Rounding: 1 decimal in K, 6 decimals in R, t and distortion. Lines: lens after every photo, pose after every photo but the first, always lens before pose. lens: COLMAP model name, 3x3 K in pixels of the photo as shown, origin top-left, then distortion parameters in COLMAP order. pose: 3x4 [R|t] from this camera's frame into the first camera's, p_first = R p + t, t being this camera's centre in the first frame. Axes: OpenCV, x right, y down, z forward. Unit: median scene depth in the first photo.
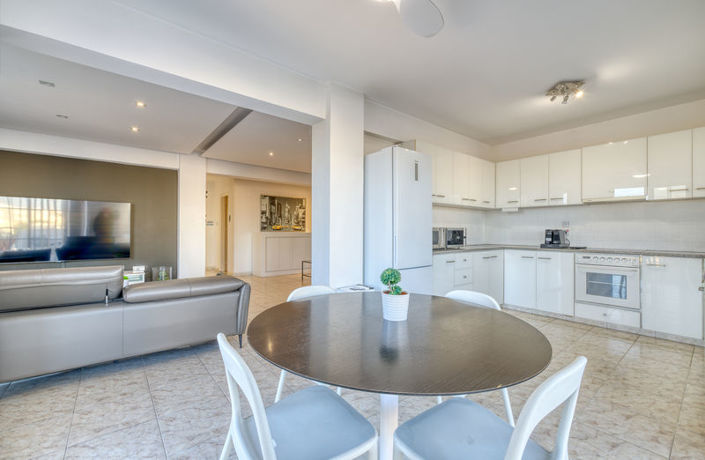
lens RADIAL K [[299.3, 0, 357.9], [0, 299.3, 230.3], [0, 0, 1]] dist [-0.002485, -0.000935]
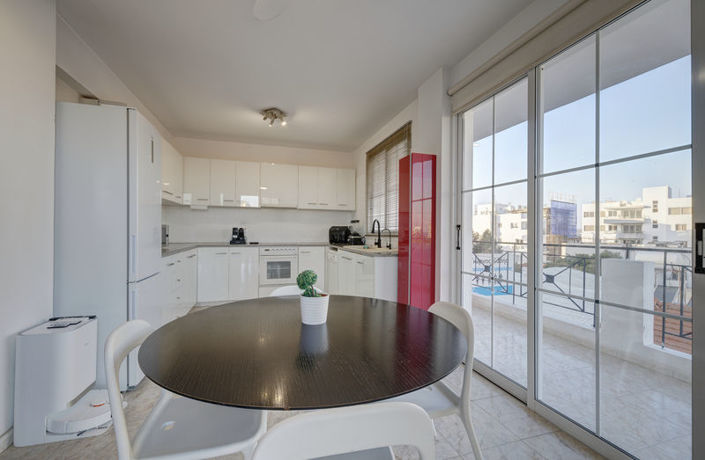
lens RADIAL K [[299.3, 0, 351.4], [0, 299.3, 230.9], [0, 0, 1]] dist [-0.002485, -0.000935]
pose [[0.396131, -0.000741, 0.918194, -0.276176], [-0.014346, 0.999873, 0.006996, -0.005211], [-0.918082, -0.015944, 0.396069, 0.180544]]
